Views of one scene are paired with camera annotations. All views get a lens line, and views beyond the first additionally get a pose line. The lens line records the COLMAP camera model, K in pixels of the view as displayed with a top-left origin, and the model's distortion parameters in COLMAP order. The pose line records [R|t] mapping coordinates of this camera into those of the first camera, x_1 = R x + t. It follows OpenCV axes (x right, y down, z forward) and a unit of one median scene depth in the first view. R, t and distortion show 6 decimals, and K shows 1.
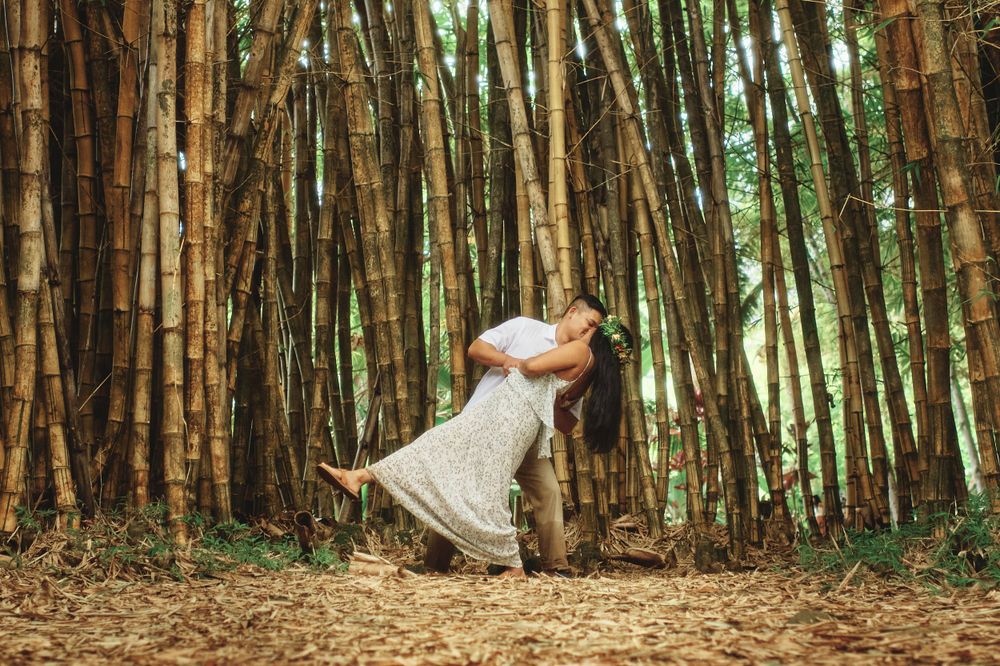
lens RADIAL K [[1492.7, 0, 500.1], [0, 1492.7, 334.5], [0, 0, 1]] dist [-0.107551, 0.000000]
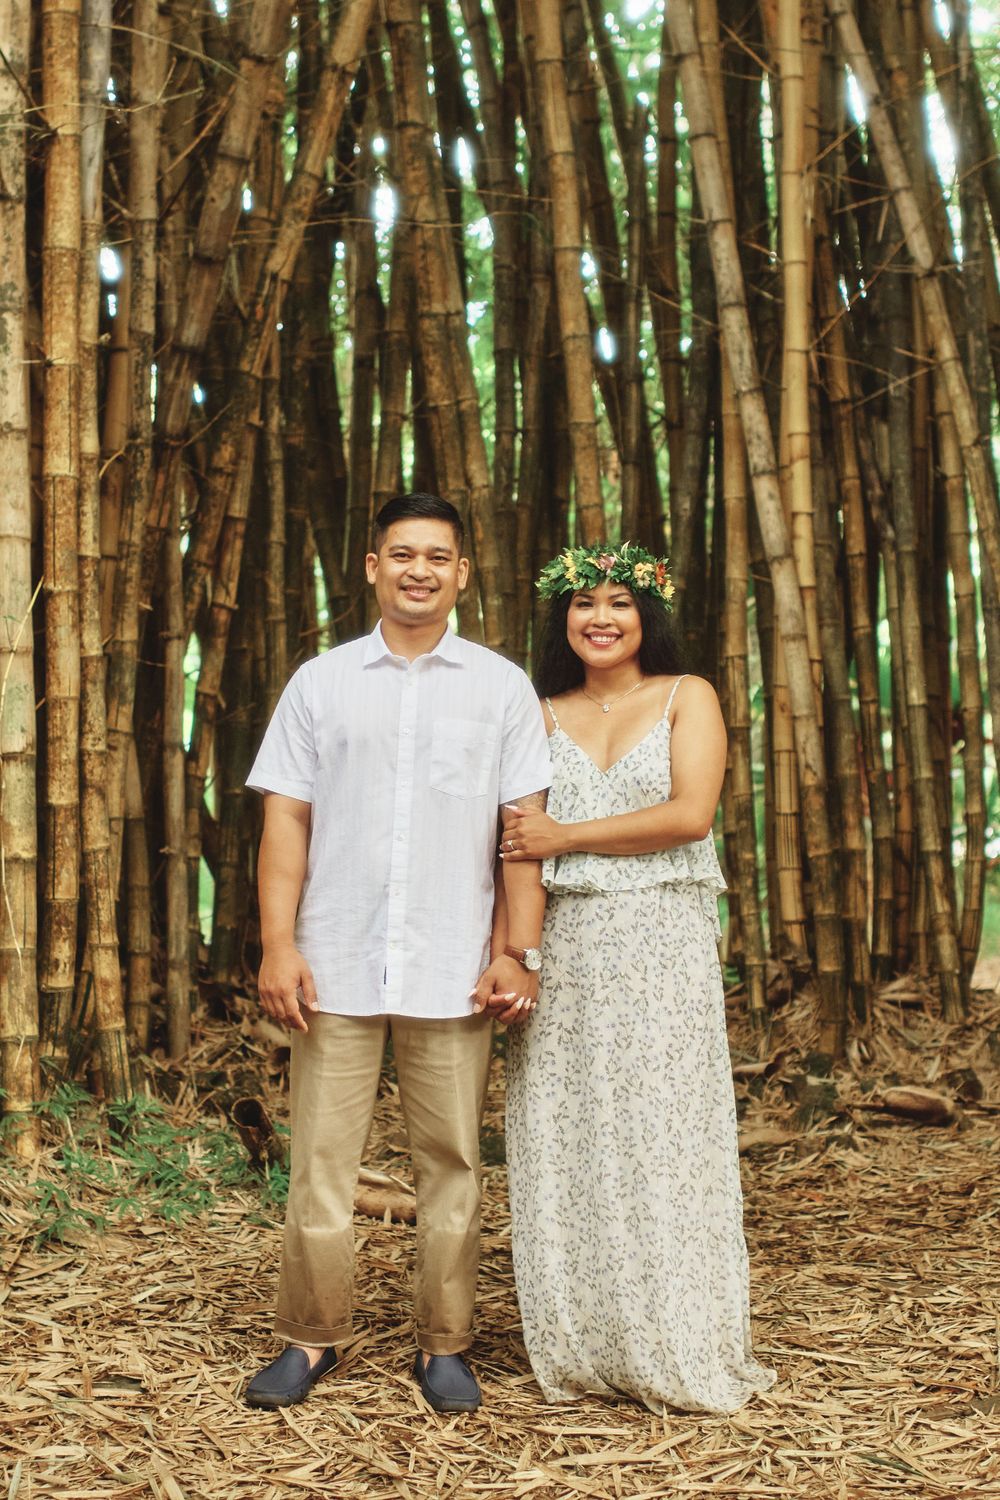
lens RADIAL K [[2239.0, 0, 499.0], [0, 2239.0, 747.1], [0, 0, 1]] dist [-0.107551, 0.000000]
pose [[0.991201, 0.020156, -0.130820, 0.042834], [-0.004524, 0.992919, 0.118705, -0.072263], [0.132287, -0.117069, 0.984274, 0.152419]]
